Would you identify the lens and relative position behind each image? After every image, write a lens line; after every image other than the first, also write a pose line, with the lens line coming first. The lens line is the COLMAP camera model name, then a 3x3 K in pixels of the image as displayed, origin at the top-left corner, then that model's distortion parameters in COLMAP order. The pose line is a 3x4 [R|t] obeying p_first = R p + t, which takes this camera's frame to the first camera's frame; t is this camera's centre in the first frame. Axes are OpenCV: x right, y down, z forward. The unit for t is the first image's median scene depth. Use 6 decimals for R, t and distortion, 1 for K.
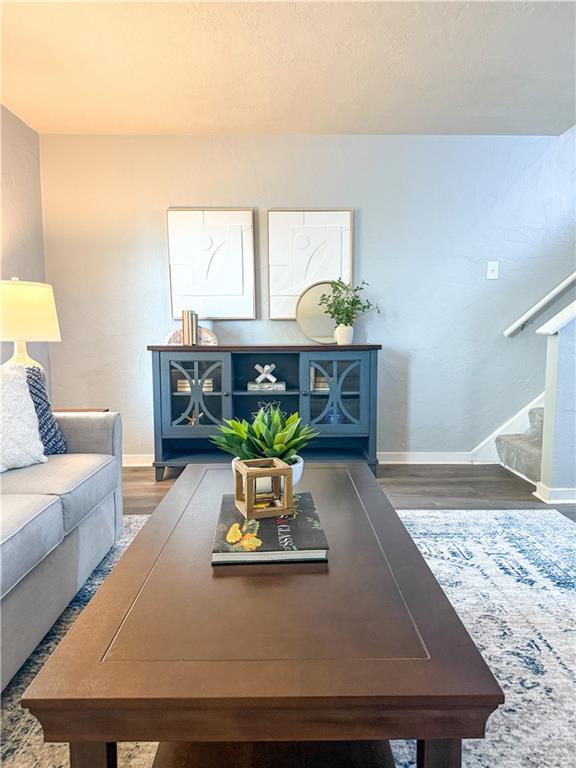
lens RADIAL K [[534.2, 0, 287.4], [0, 534.2, 382.7], [0, 0, 1]] dist [0.002702, 0.000494]
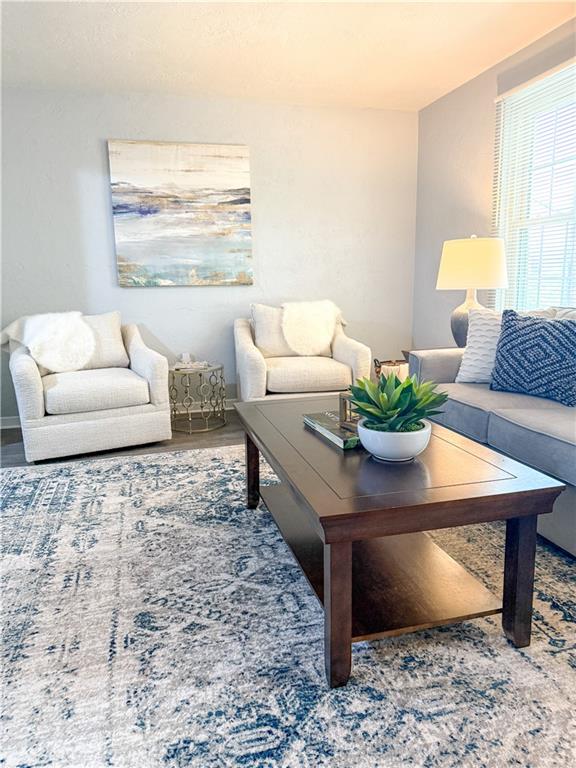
lens RADIAL K [[534.2, 0, 287.7], [0, 534.2, 384.1], [0, 0, 1]] dist [0.002702, 0.000494]
pose [[-0.965720, 0.077594, -0.247716, 0.416356], [0.003572, 0.958161, 0.286207, -0.214909], [0.259560, 0.275511, -0.925593, 1.933847]]
